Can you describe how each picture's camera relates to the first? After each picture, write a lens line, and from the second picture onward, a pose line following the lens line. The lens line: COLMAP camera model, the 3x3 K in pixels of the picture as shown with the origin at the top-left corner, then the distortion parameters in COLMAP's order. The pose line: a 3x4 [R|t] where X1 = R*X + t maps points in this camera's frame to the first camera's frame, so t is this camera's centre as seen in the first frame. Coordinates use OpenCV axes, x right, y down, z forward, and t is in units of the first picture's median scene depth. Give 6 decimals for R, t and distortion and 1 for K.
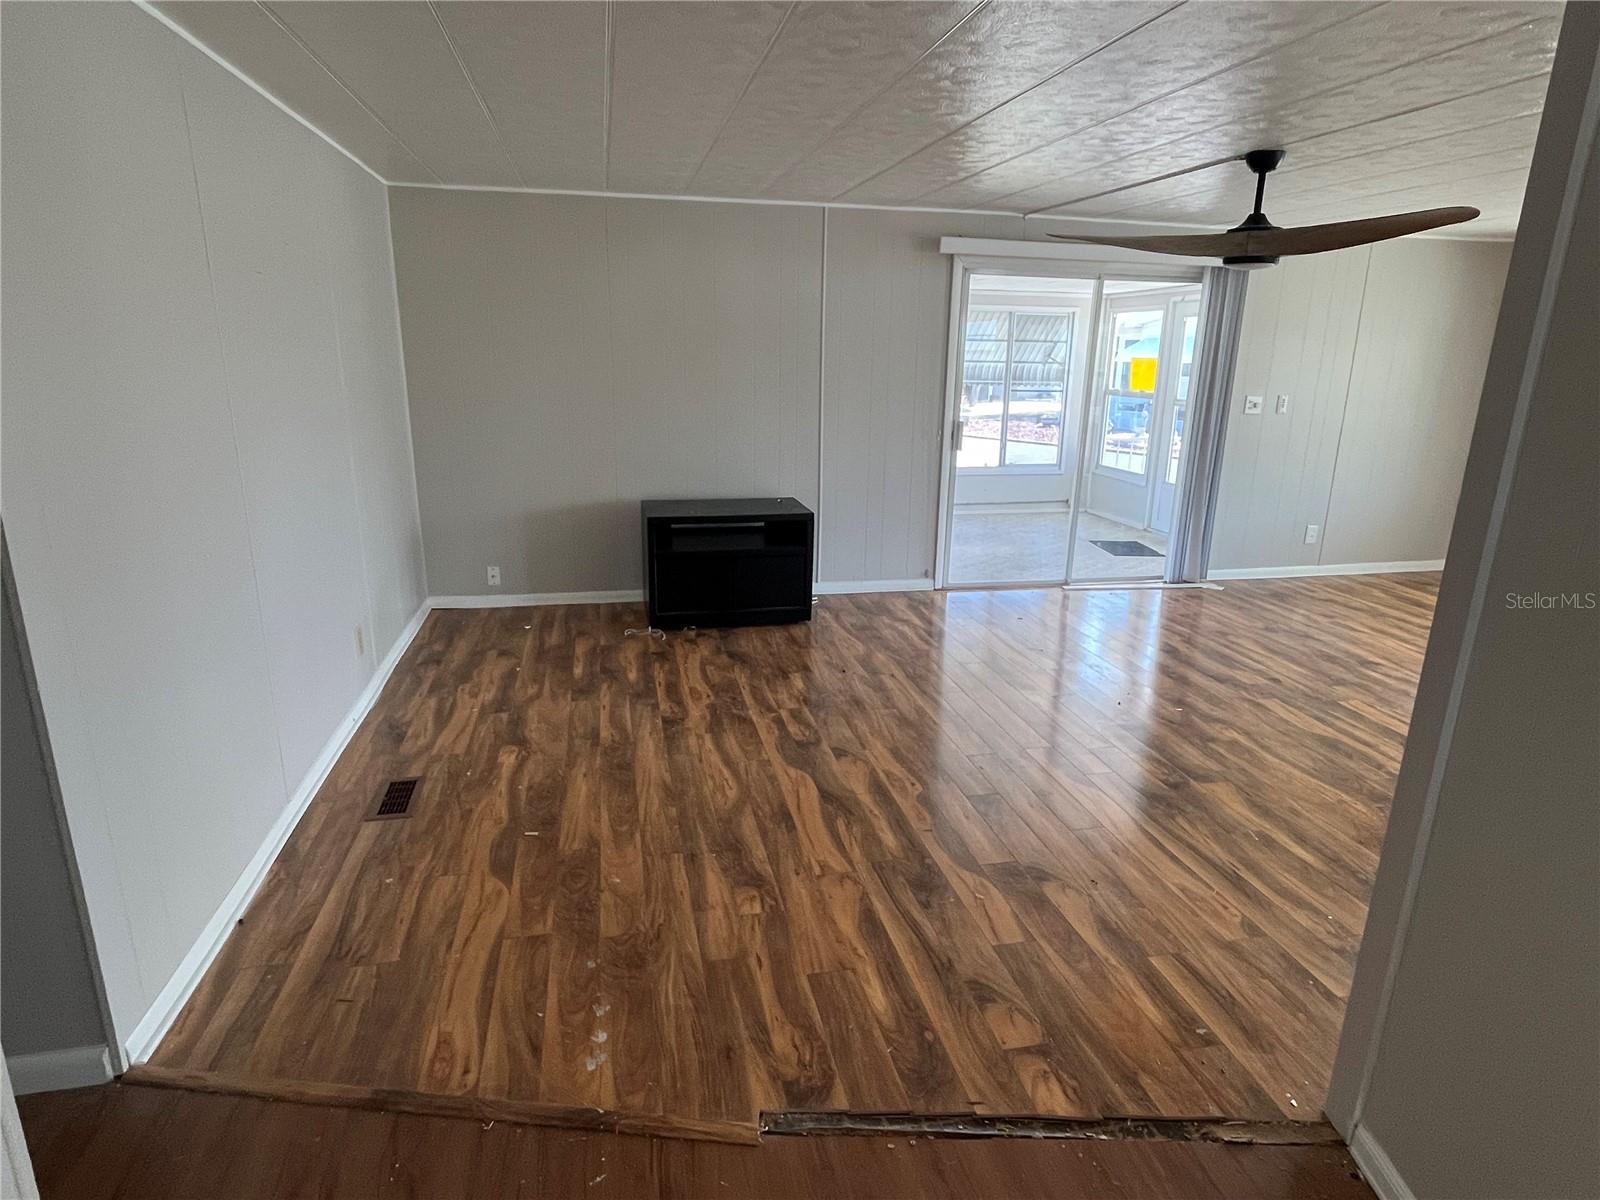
lens RADIAL K [[901.7, 0, 792.3], [0, 901.7, 598.1], [0, 0, 1]] dist [-0.001100, -0.001429]
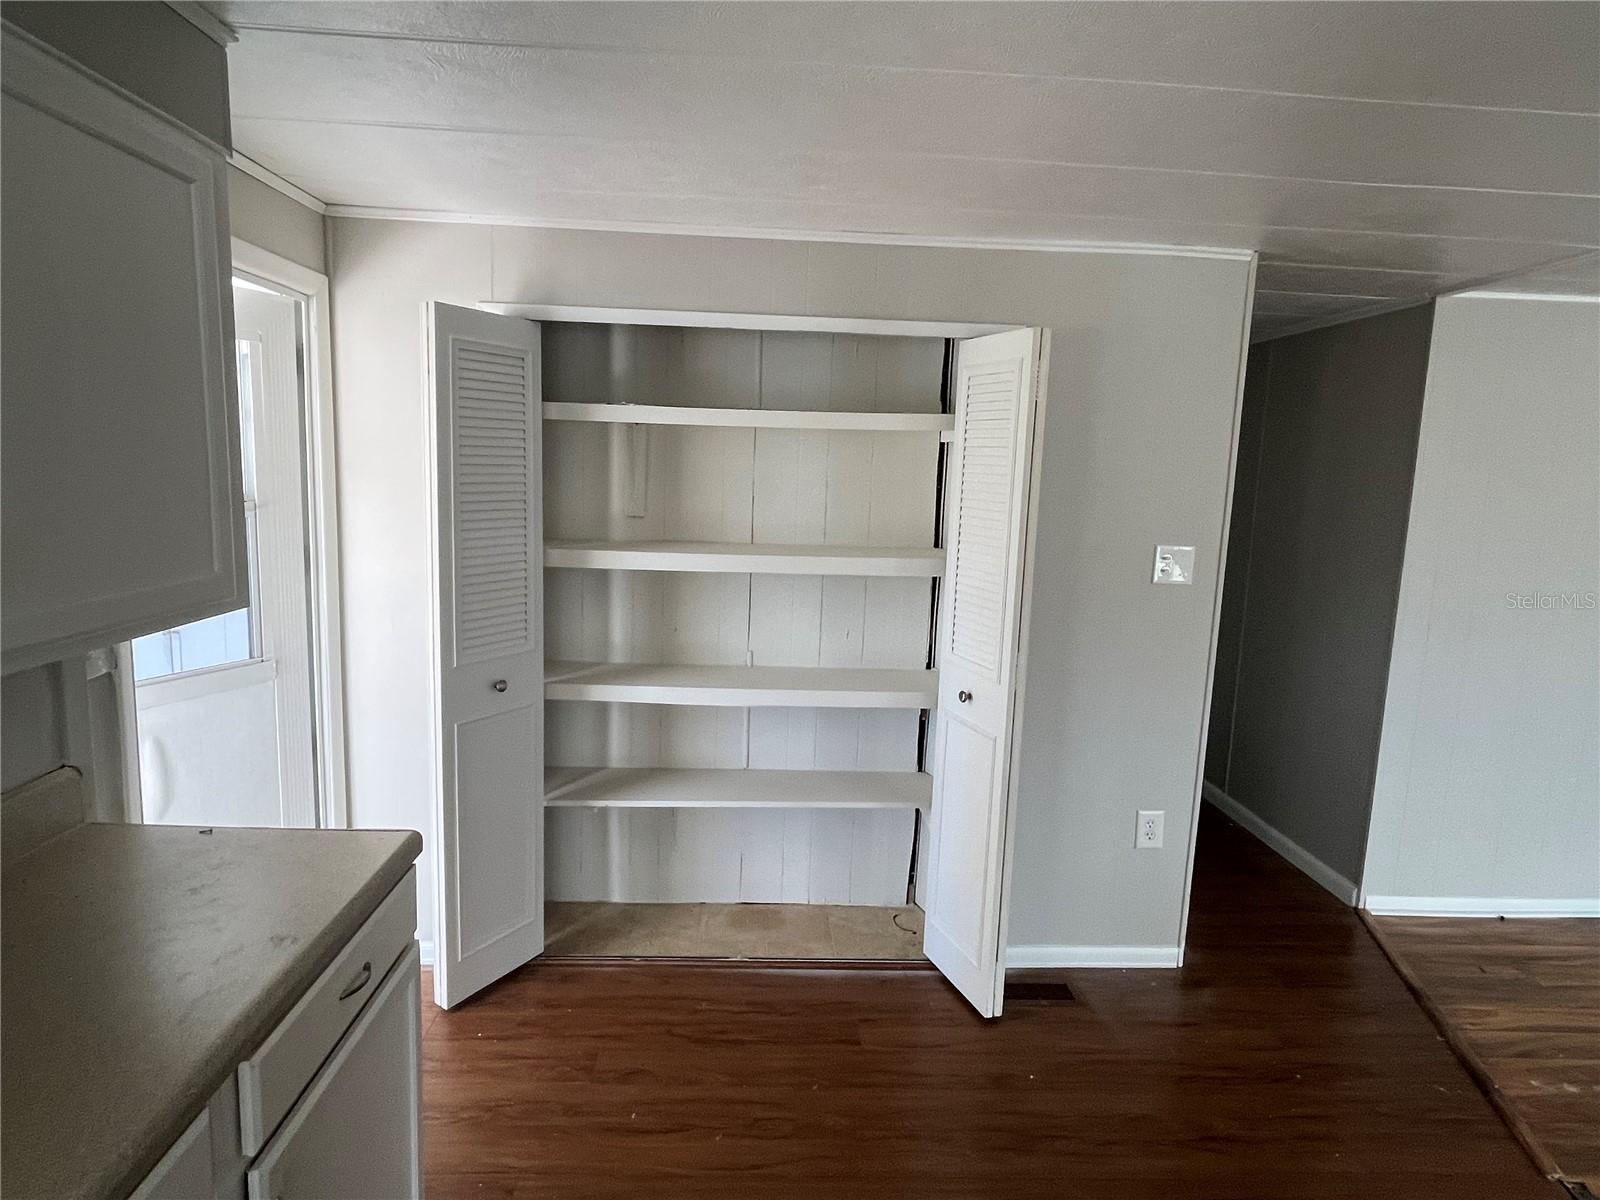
lens RADIAL K [[901.7, 0, 804.5], [0, 901.7, 597.3], [0, 0, 1]] dist [-0.001100, -0.001429]
pose [[-0.154357, 0.124558, -0.980132, 0.780805], [-0.305681, 0.937328, 0.167259, -0.012101], [0.939539, 0.325425, -0.106609, -0.034839]]
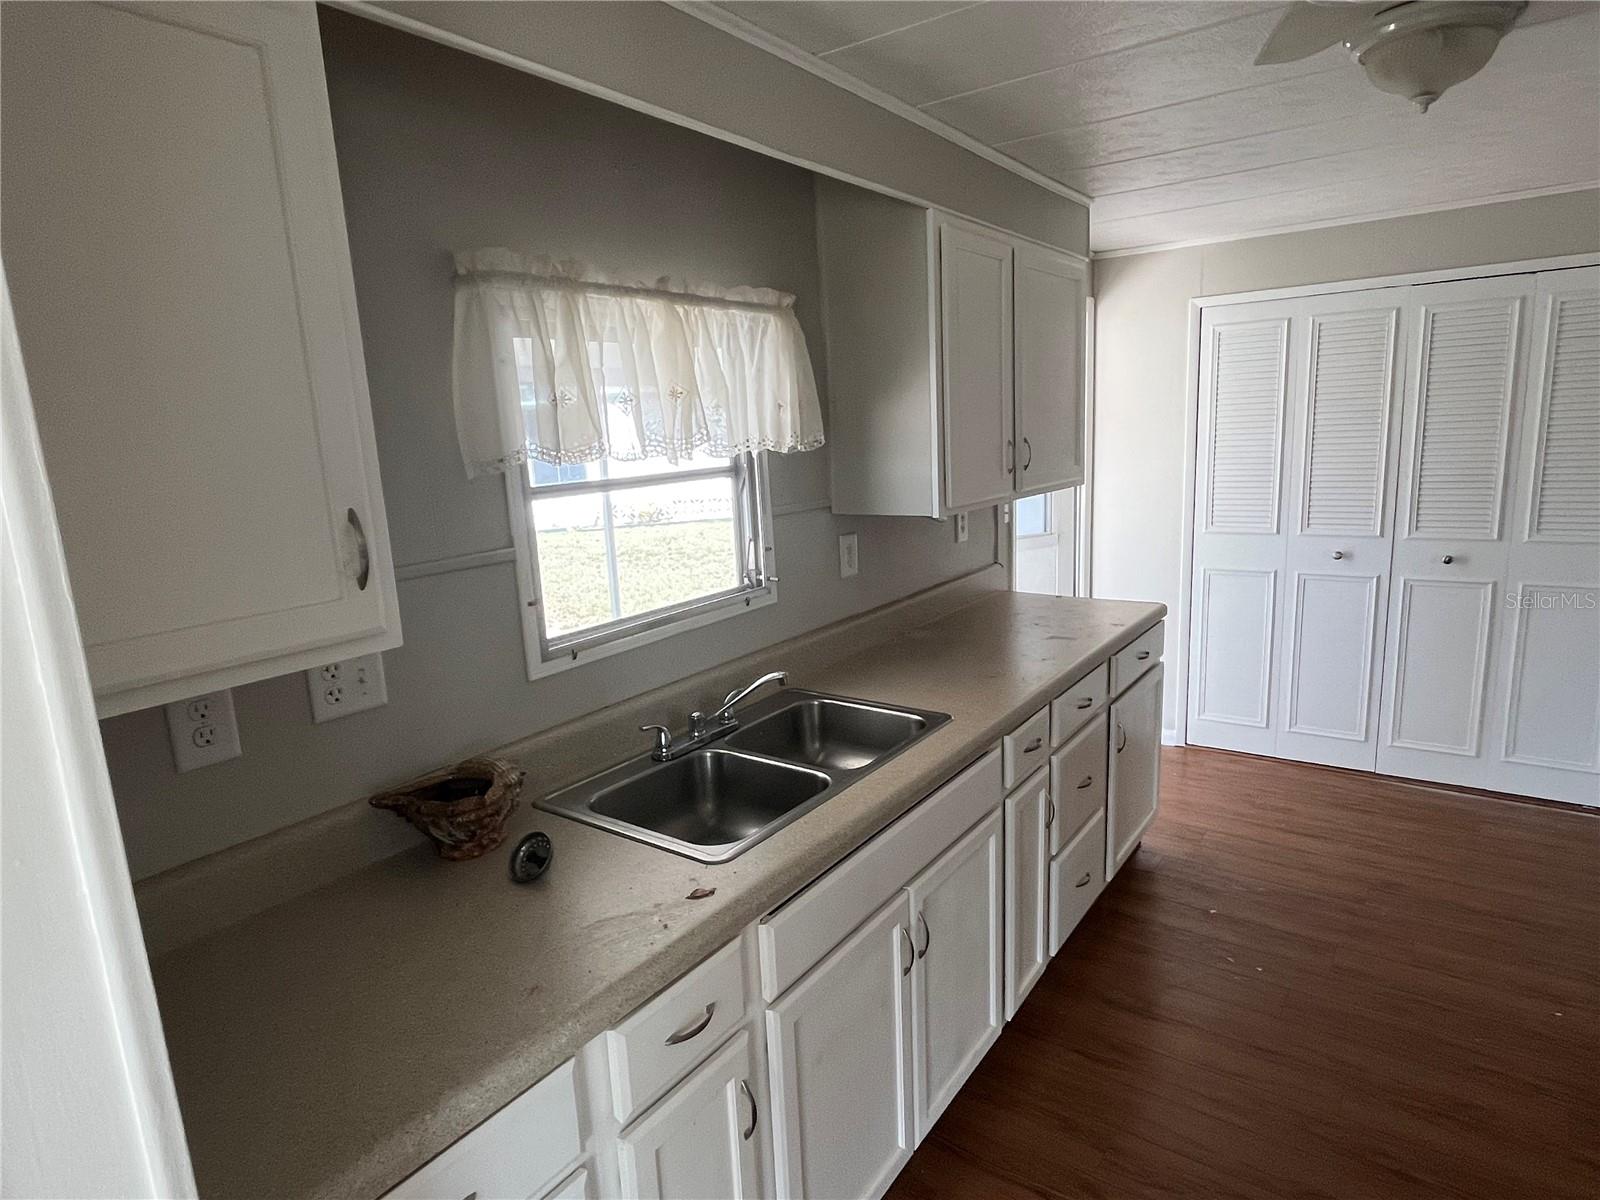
lens RADIAL K [[901.7, 0, 798.5], [0, 901.7, 601.6], [0, 0, 1]] dist [-0.001100, -0.001429]
pose [[-0.738618, 0.150826, -0.657035, 1.373252], [-0.156901, 0.909420, 0.385145, -0.061004], [0.655610, 0.387565, -0.648050, 0.154124]]
